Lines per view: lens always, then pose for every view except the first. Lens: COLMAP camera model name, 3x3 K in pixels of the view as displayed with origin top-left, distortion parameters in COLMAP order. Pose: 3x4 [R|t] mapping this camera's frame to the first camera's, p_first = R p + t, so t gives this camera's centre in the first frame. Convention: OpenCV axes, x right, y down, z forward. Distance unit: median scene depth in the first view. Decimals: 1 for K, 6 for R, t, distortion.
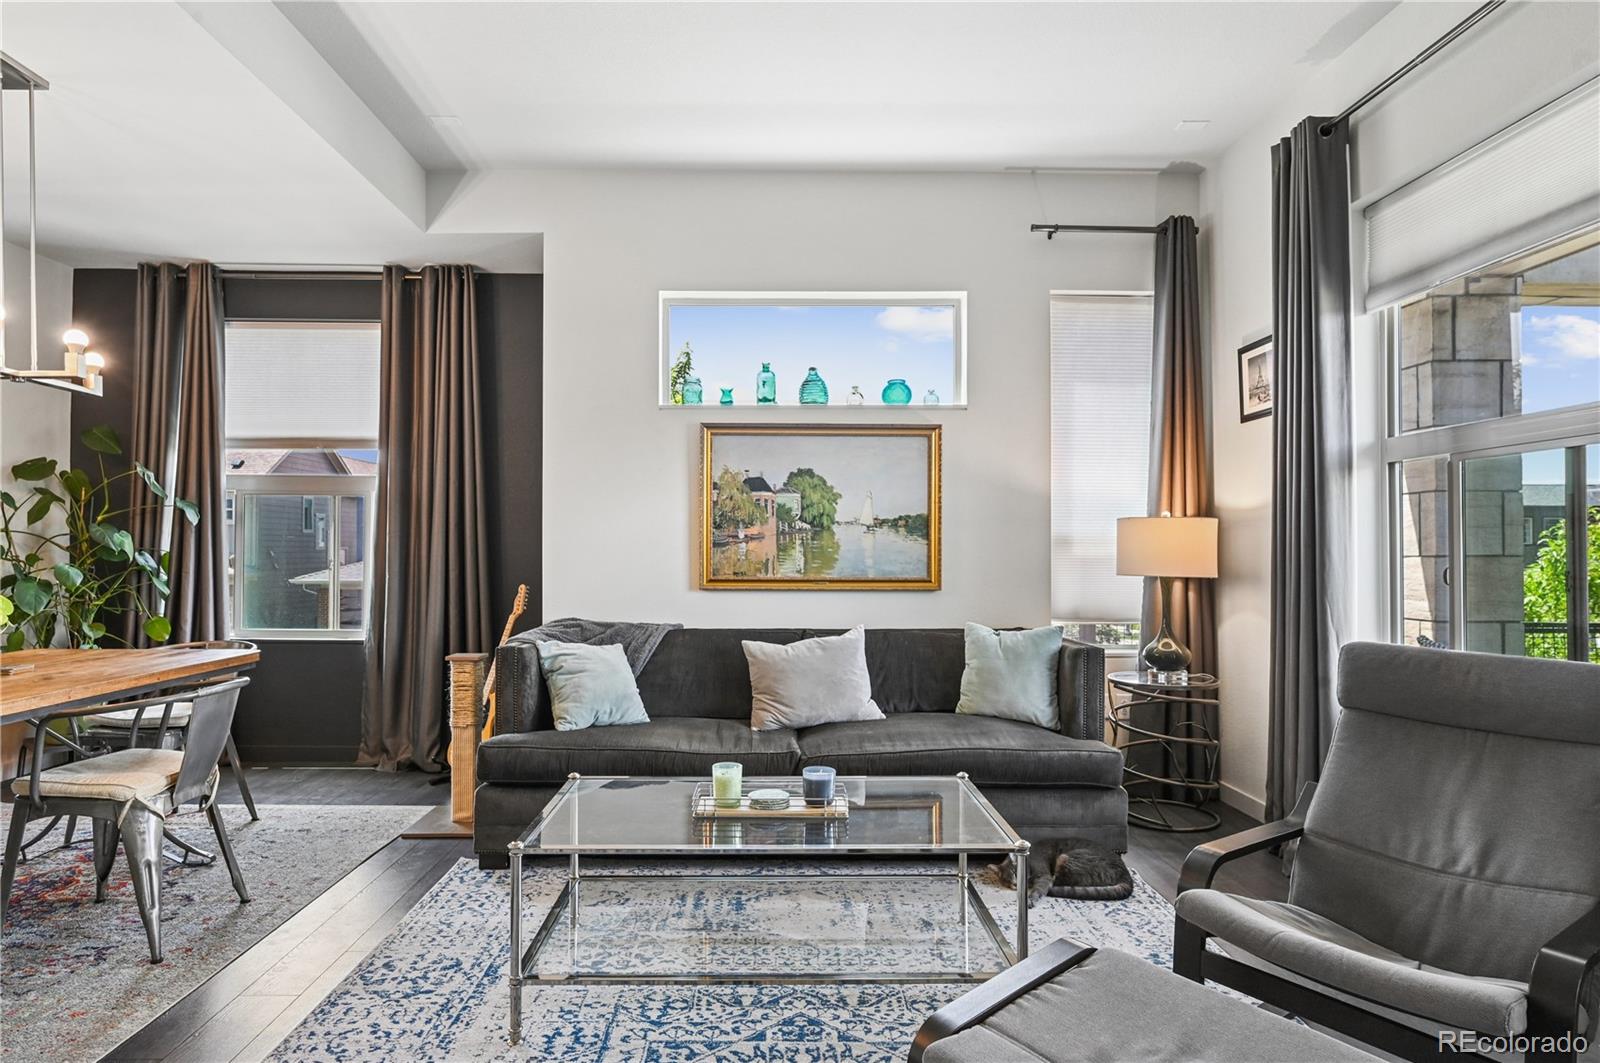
lens RADIAL K [[876.8, 0, 798.0], [0, 876.8, 531.0], [0, 0, 1]] dist [-0.002093, -0.000240]
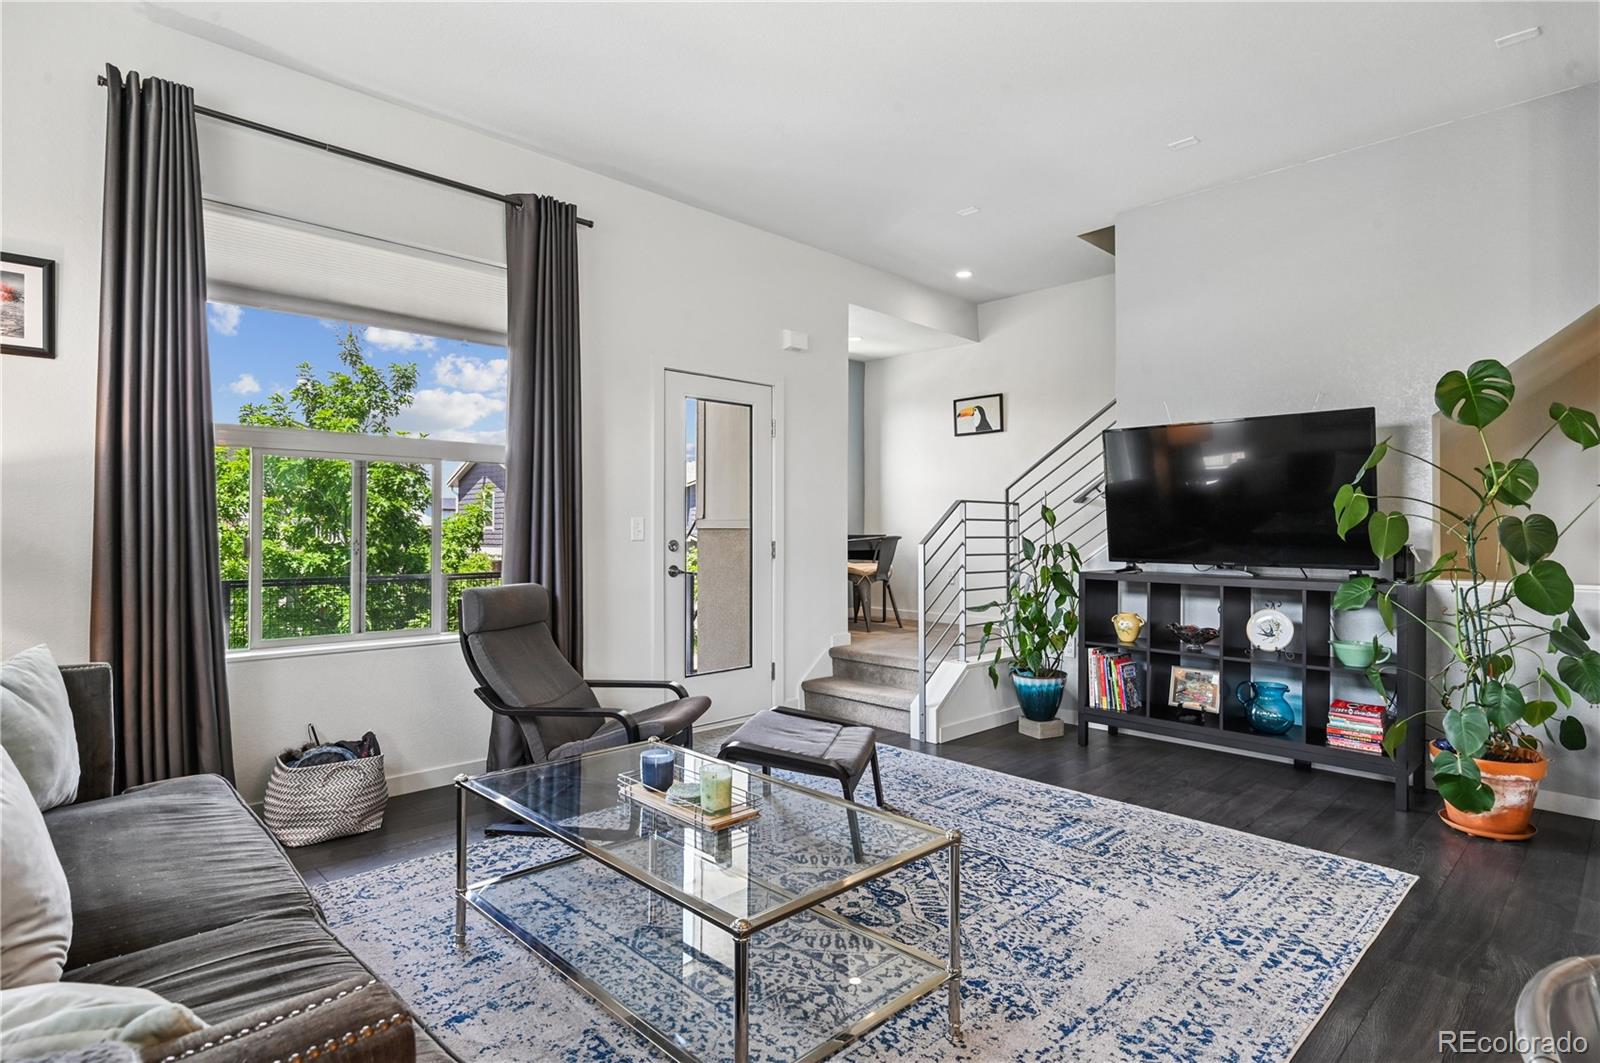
lens RADIAL K [[830.8, 0, 798.6], [0, 830.8, 537.6], [0, 0, 1]] dist [0.001603, 0.000106]
pose [[-0.678095, 0.001433, 0.734973, -0.864048], [-0.011123, 0.999864, -0.012212, 0.054790], [-0.734890, -0.016455, -0.677986, 1.730609]]
